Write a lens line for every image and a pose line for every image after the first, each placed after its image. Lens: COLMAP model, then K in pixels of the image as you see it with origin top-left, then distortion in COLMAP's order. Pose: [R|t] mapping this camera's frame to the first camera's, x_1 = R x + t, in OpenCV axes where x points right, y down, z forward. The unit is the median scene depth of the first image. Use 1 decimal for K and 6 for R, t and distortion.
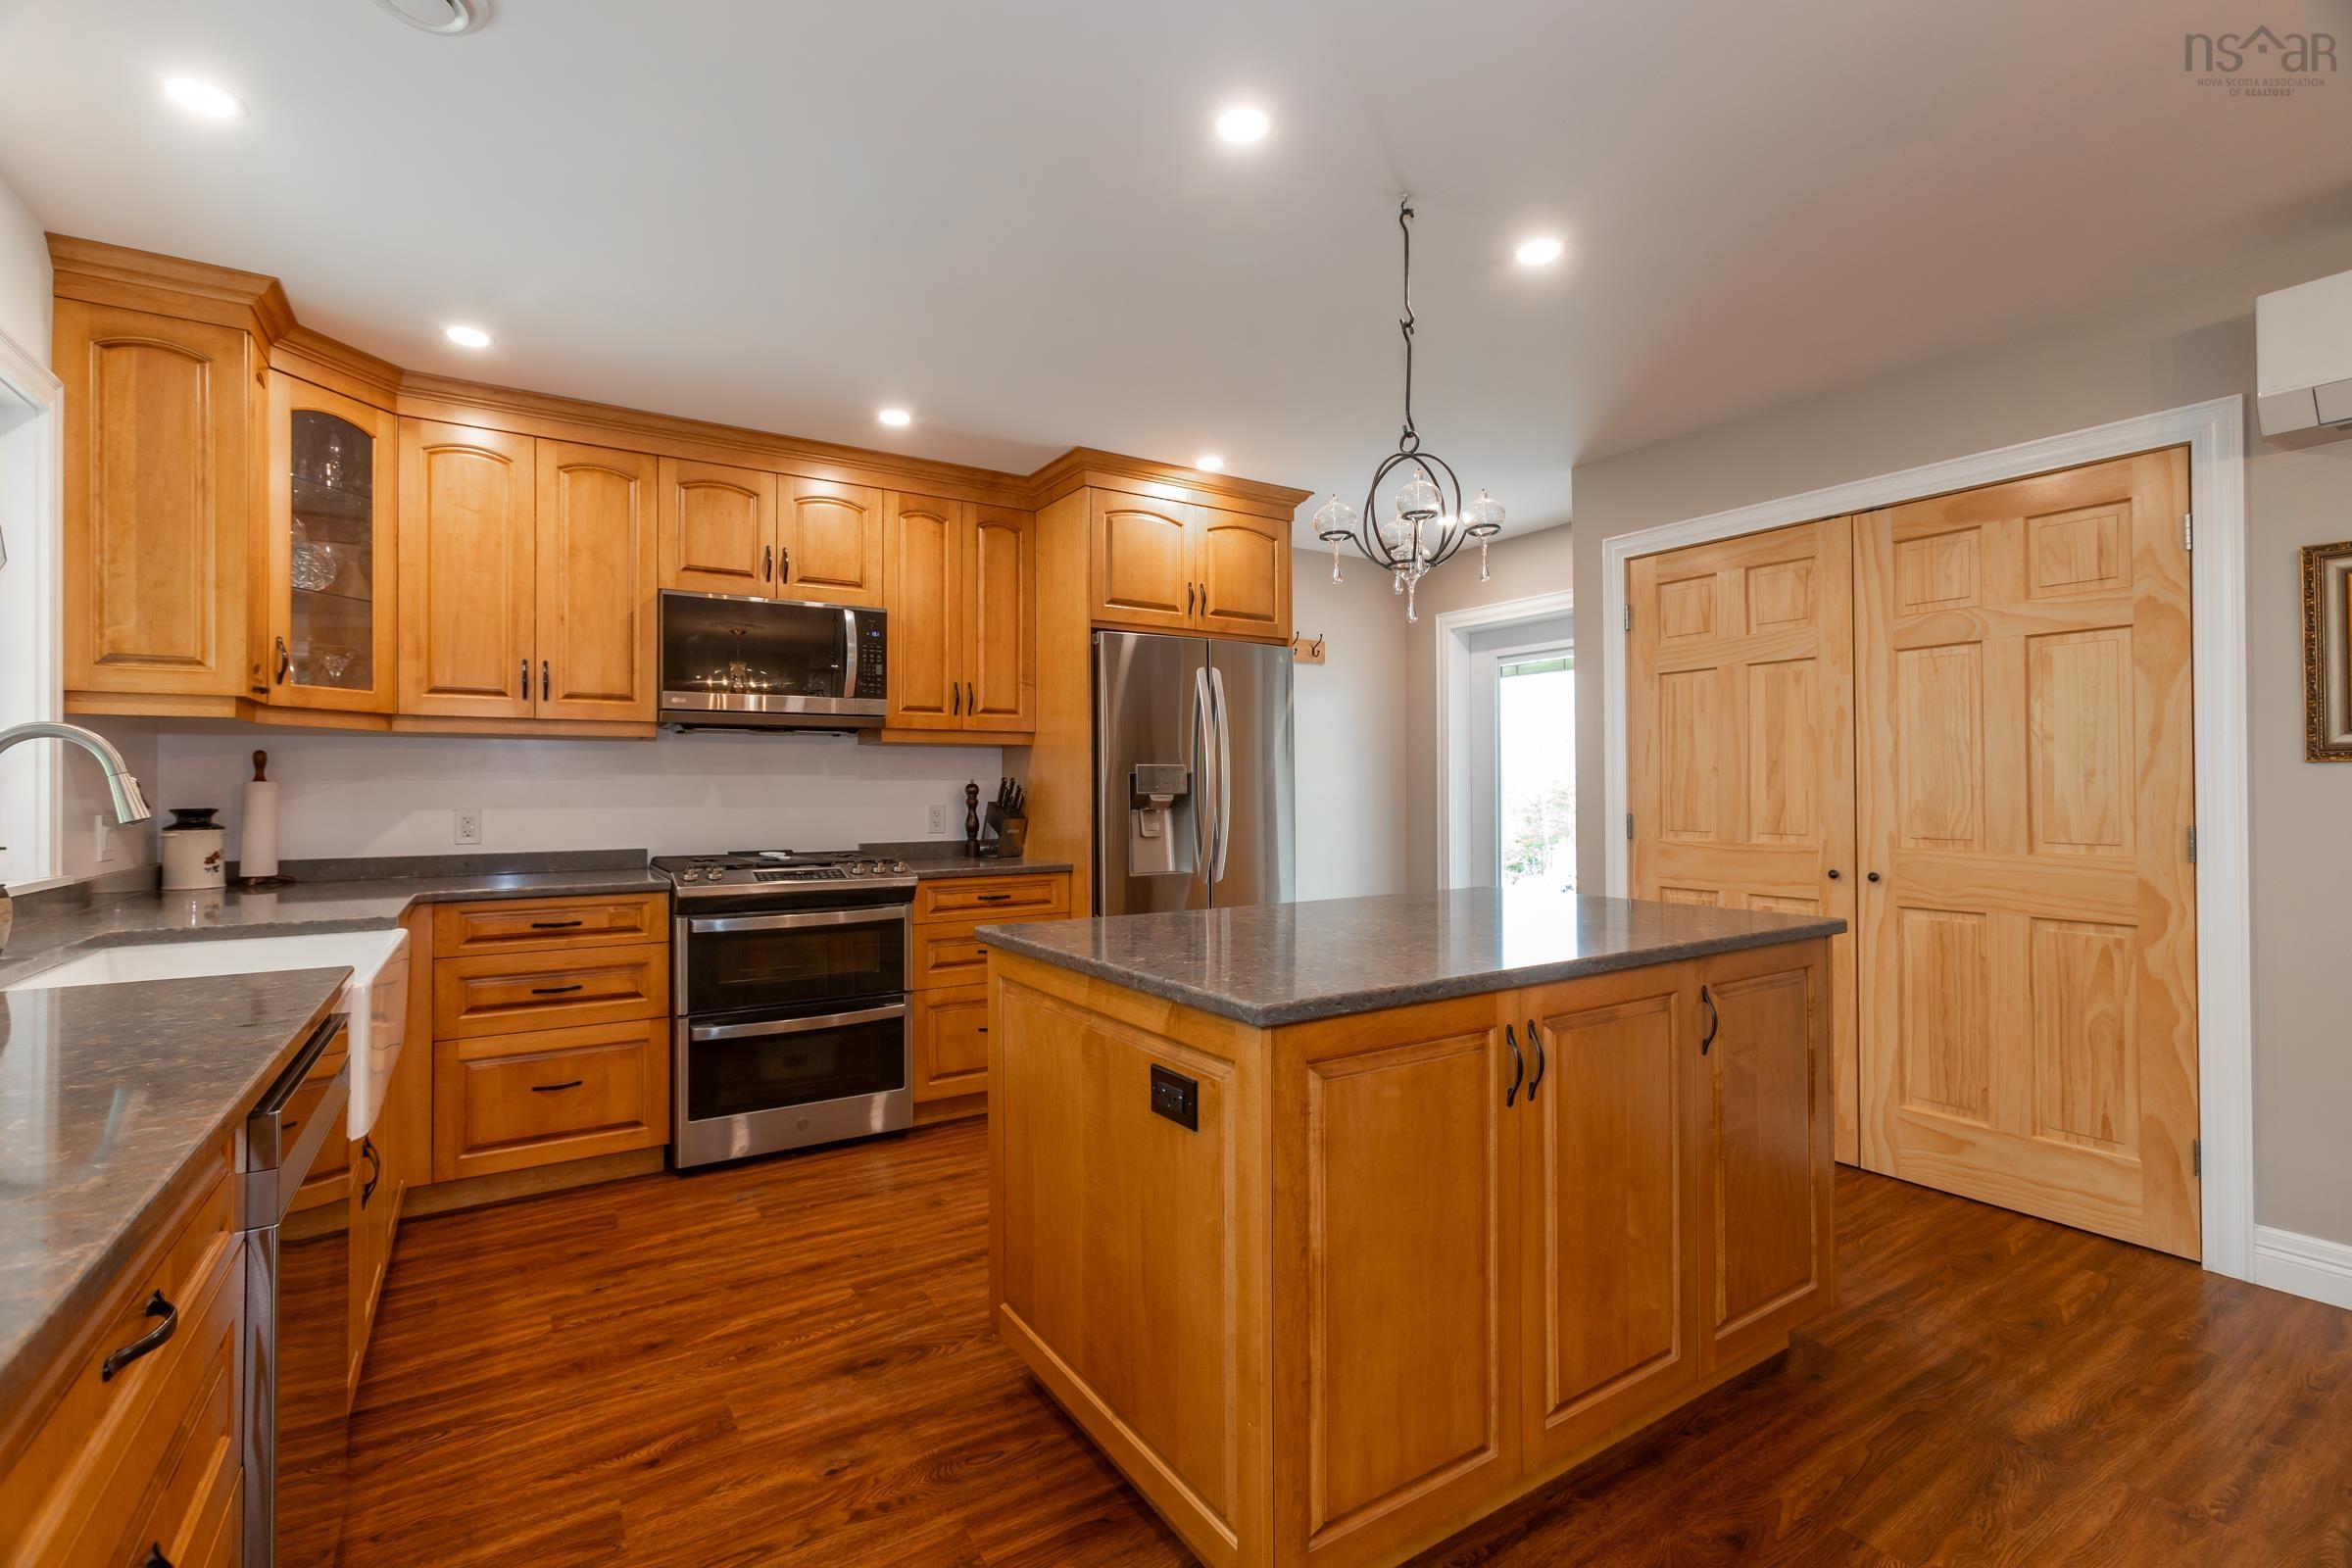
lens RADIAL K [[1047.5, 0, 1176.0], [0, 1047.5, 784.0], [0, 0, 1]] dist [-0.002955, -0.000257]
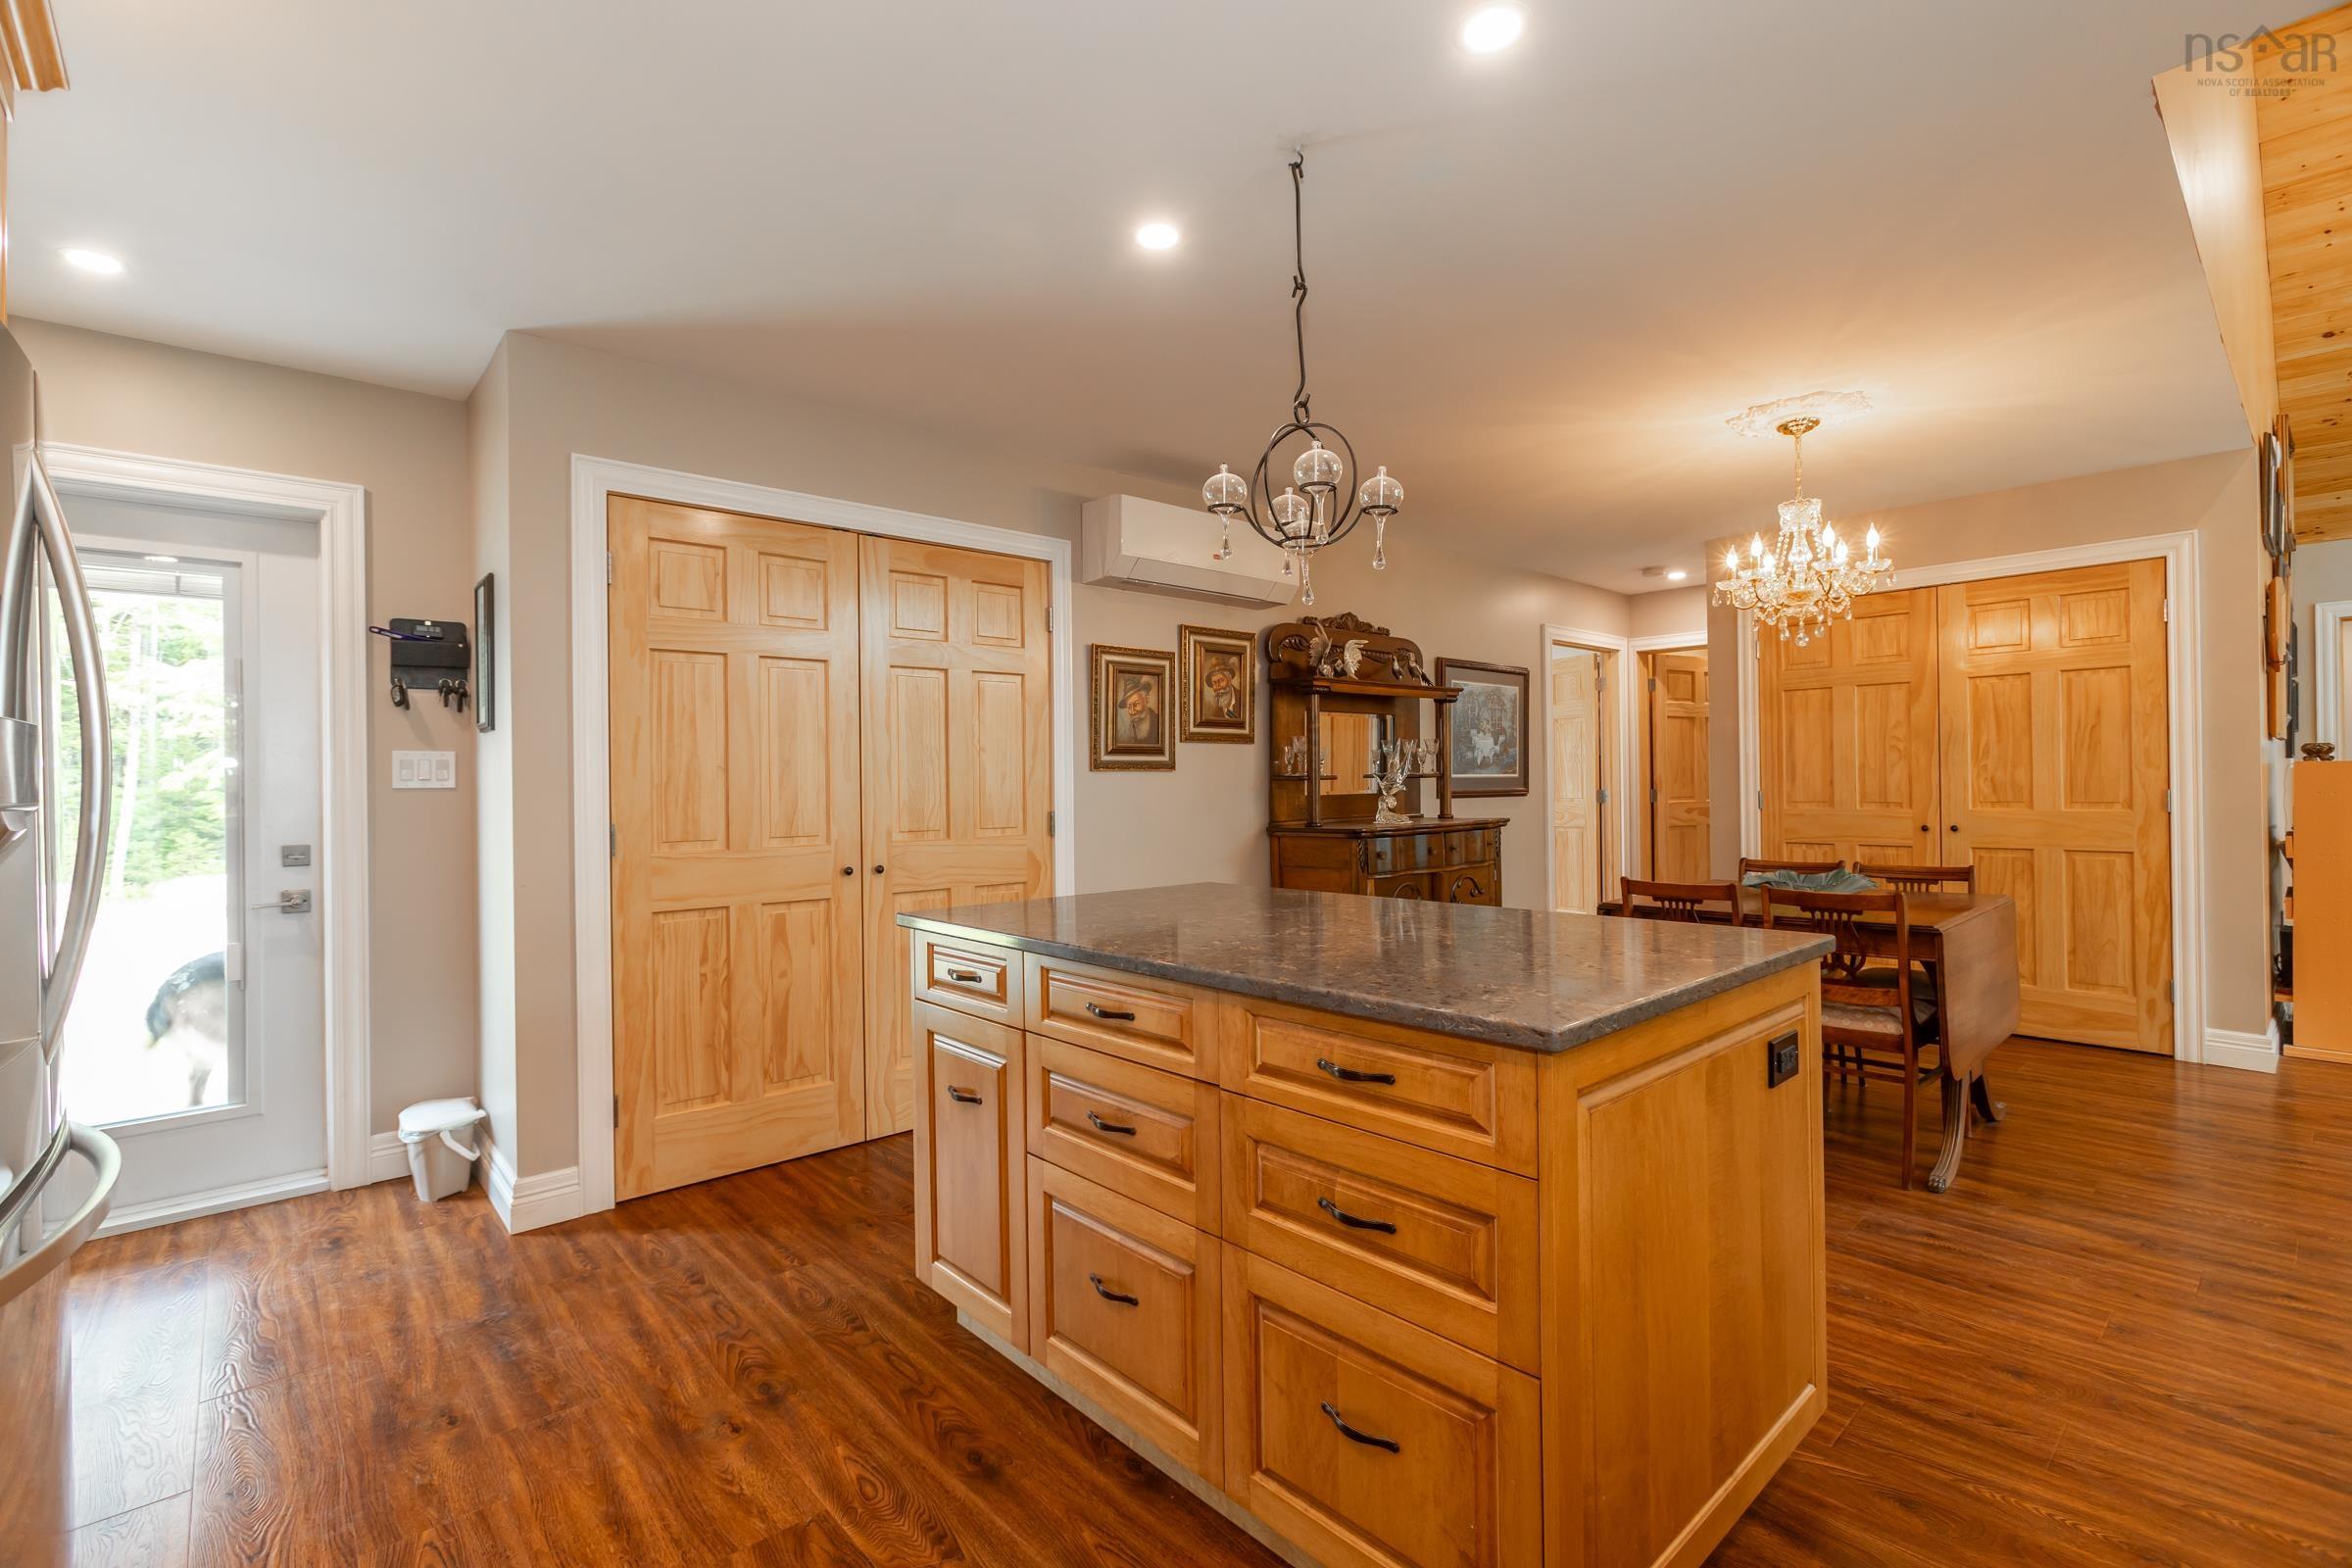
lens RADIAL K [[1047.5, 0, 1176.0], [0, 1047.5, 784.0], [0, 0, 1]] dist [-0.002955, -0.000257]
pose [[-0.151127, 0.005726, 0.988498, -0.529482], [0.007545, 0.999961, -0.004639, 0.007329], [-0.988486, 0.006757, -0.151164, 0.968664]]
